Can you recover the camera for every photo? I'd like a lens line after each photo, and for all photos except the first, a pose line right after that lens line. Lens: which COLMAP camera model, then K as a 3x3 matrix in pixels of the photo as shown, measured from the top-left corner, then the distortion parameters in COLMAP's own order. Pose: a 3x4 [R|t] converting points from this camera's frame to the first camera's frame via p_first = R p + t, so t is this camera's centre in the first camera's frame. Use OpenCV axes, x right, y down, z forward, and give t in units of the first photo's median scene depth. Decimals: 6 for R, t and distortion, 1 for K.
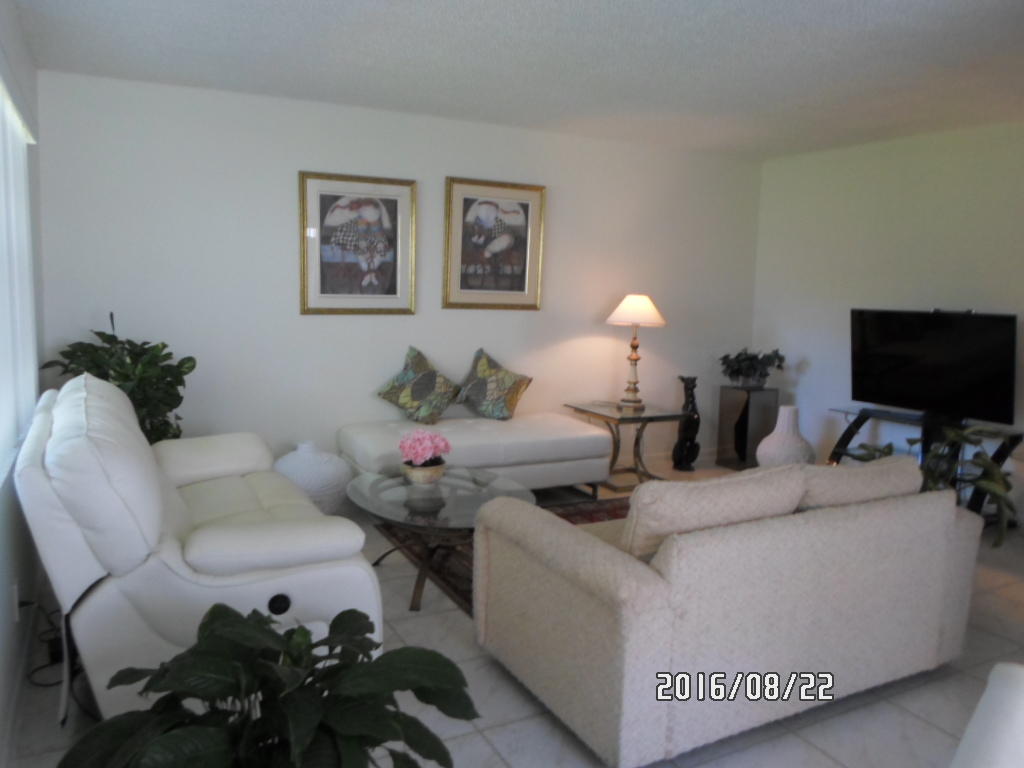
lens RADIAL K [[793.3, 0, 512.9], [0, 793.3, 384.8], [0, 0, 1]] dist [-0.018141, -0.010429]
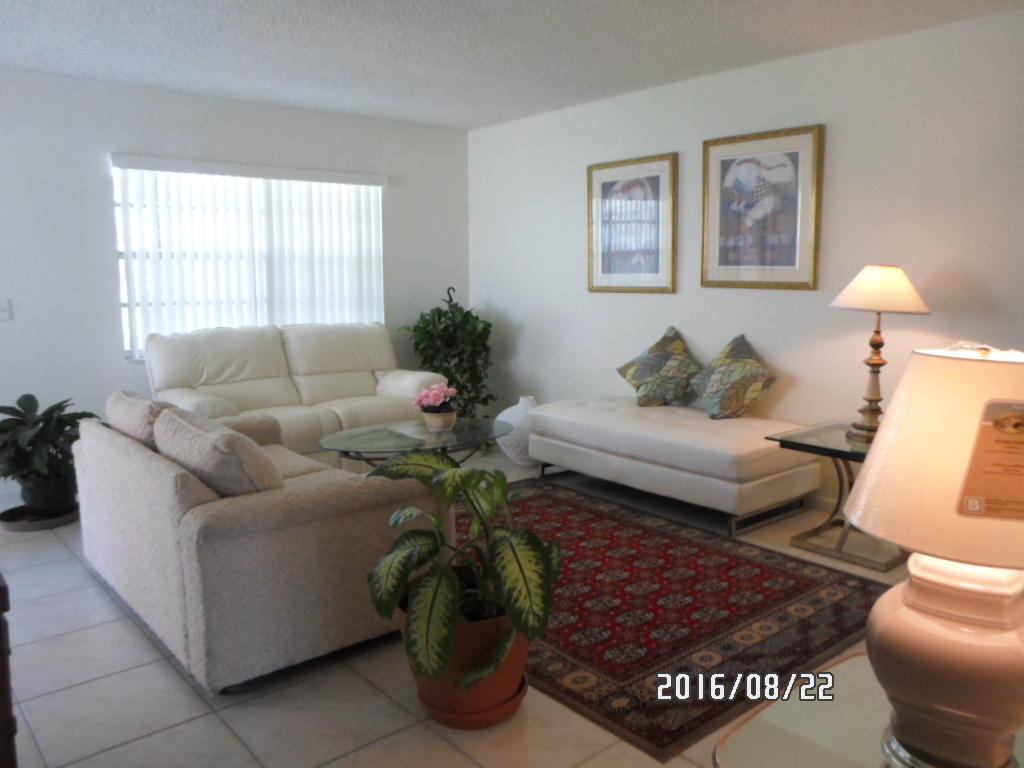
lens RADIAL K [[793.3, 0, 511.8], [0, 793.3, 382.4], [0, 0, 1]] dist [-0.018141, -0.010429]
pose [[0.209449, 0.104468, -0.972223, 0.751074], [-0.119863, 0.989521, 0.080504, -0.035364], [0.970445, 0.099672, 0.219776, 0.596642]]
